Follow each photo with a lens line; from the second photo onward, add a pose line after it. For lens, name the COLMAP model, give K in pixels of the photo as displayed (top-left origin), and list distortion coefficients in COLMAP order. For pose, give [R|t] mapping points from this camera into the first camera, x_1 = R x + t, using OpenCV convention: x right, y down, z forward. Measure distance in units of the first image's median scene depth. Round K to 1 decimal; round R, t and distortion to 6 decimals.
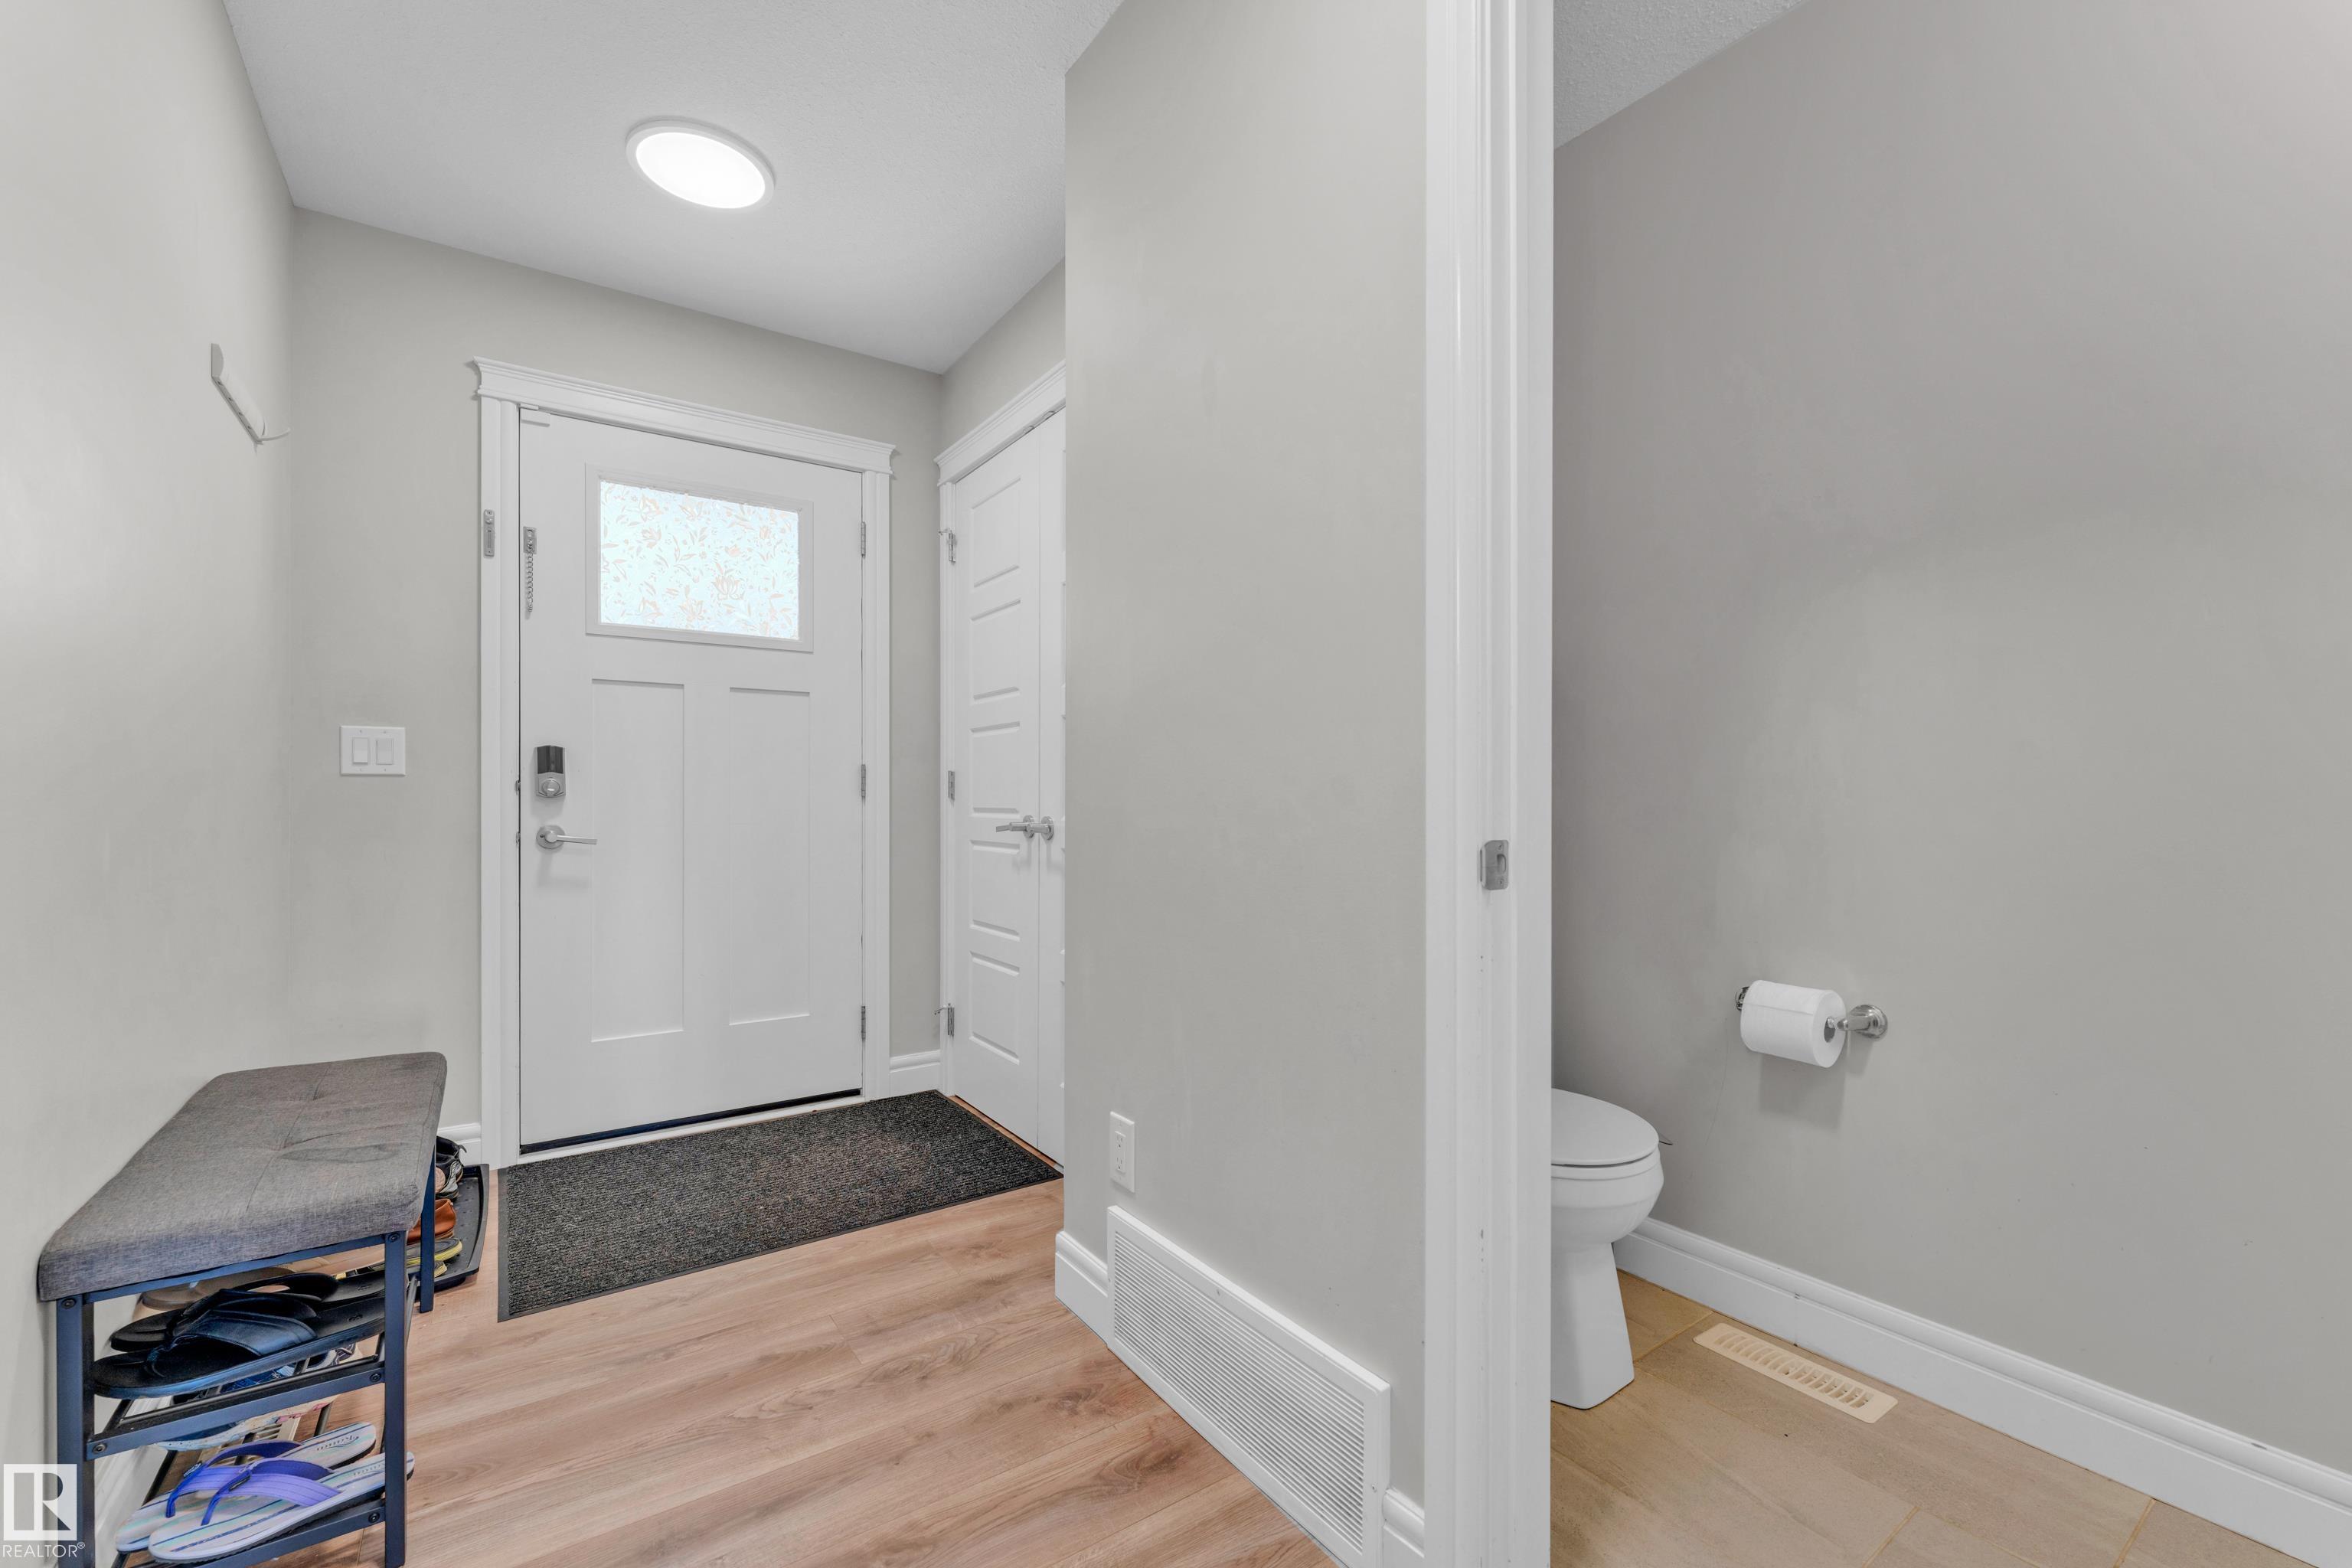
lens RADIAL K [[947.3, 0, 1186.8], [0, 947.3, 791.8], [0, 0, 1]] dist [0.000308, 0.000094]
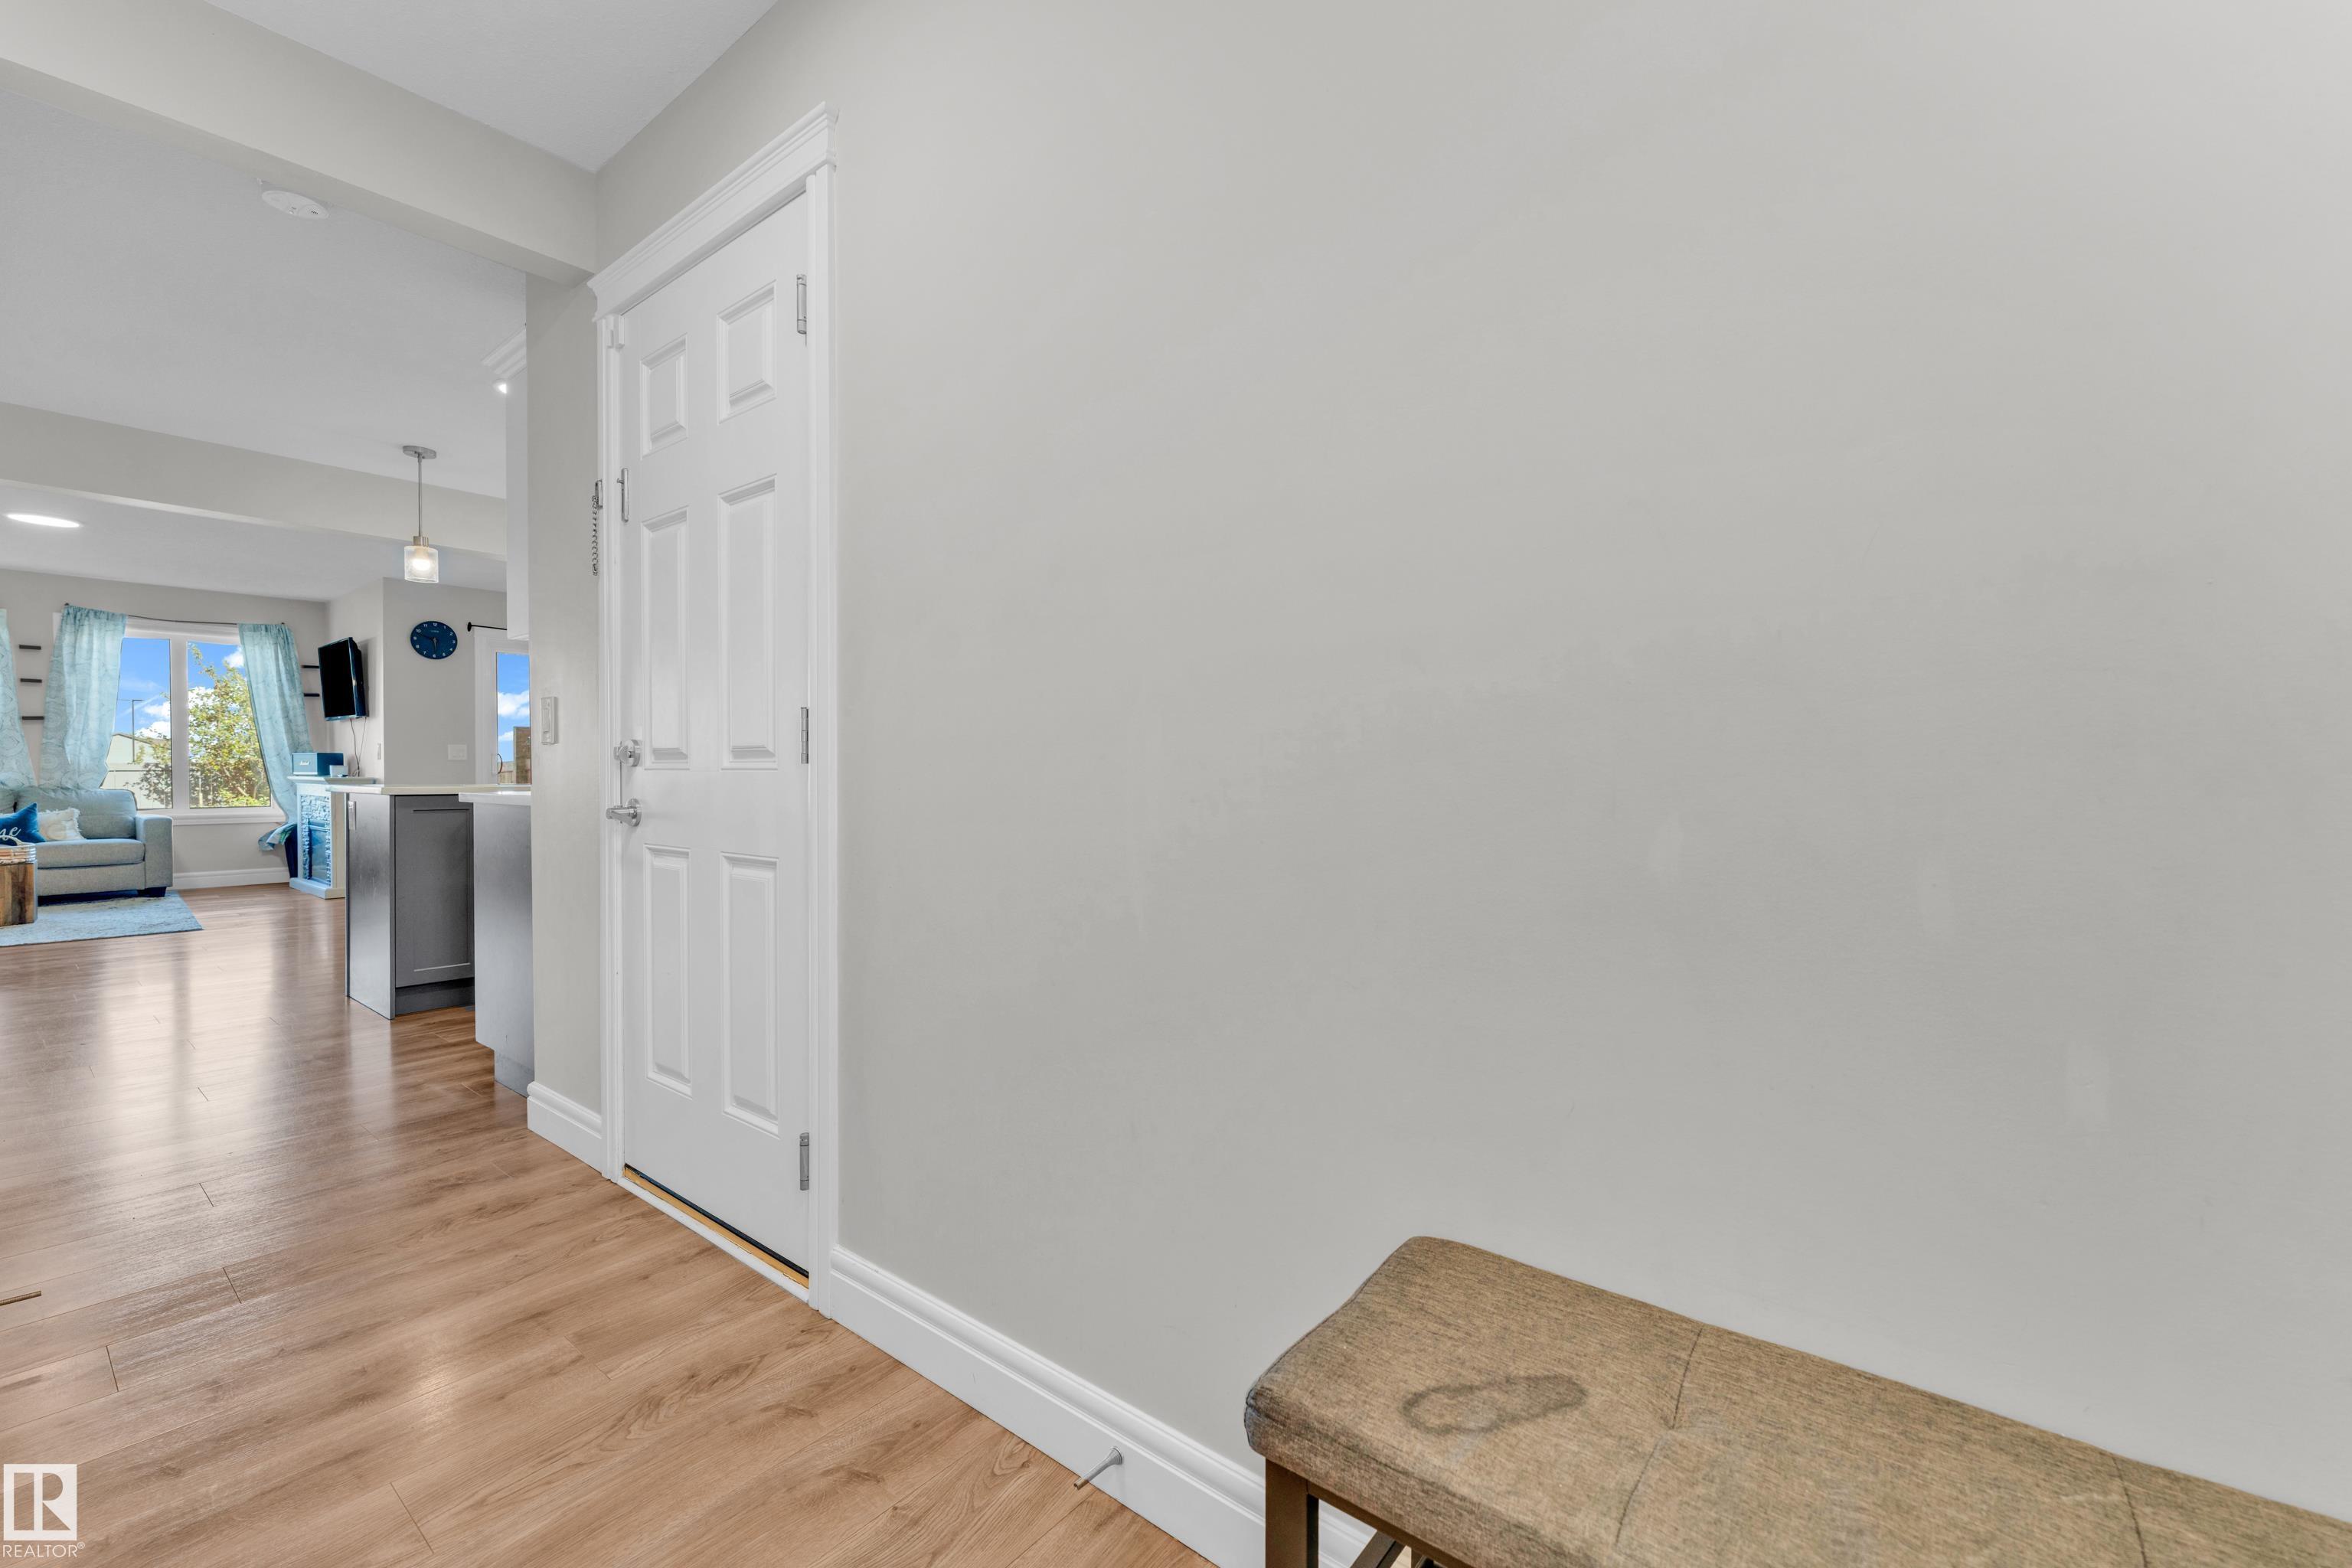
lens RADIAL K [[947.3, 0, 1161.9], [0, 947.3, 775.3], [0, 0, 1]] dist [0.000308, 0.000094]
pose [[-0.960760, 0.001632, -0.277378, -0.102424], [-0.000216, 0.999978, 0.006631, 0.002775], [0.277382, 0.006431, -0.960738, 0.446694]]
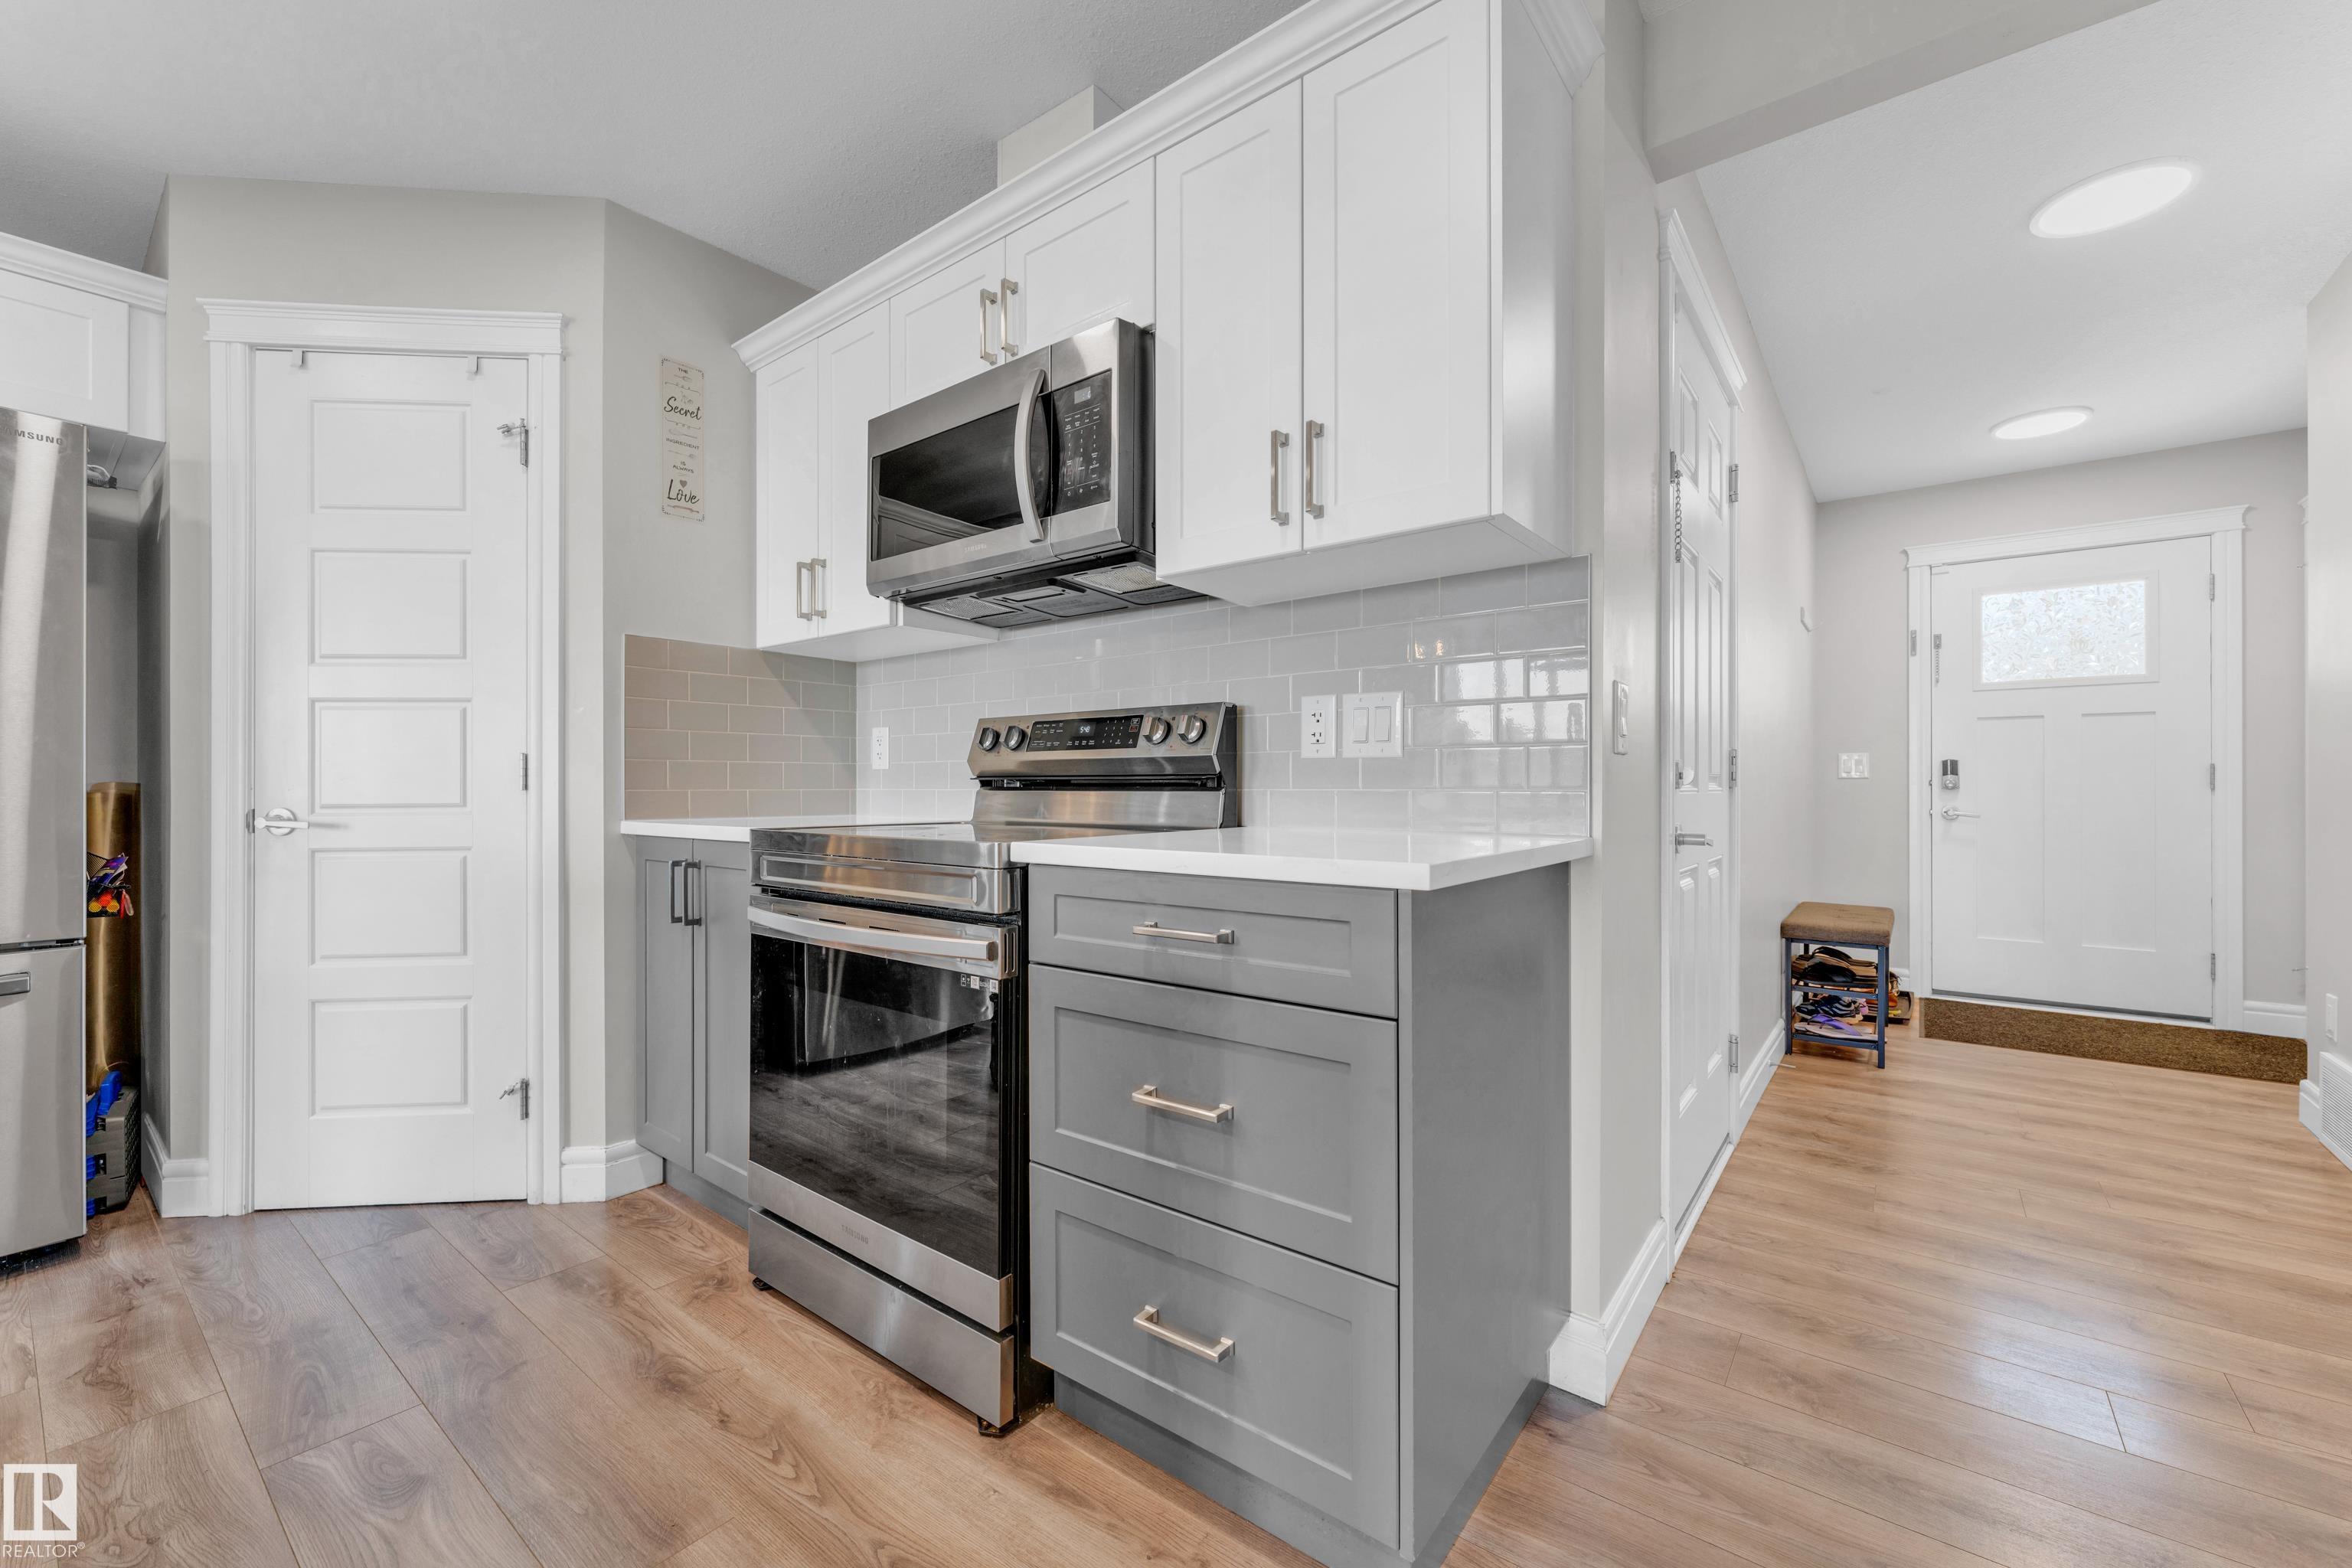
lens RADIAL K [[947.3, 0, 1183.7], [0, 947.3, 786.2], [0, 0, 1]] dist [0.000308, 0.000094]
pose [[0.279024, -0.001756, -0.960283, 0.597588], [0.001530, 0.999998, -0.001384, 0.000438], [0.960283, -0.001083, 0.279026, -0.823697]]
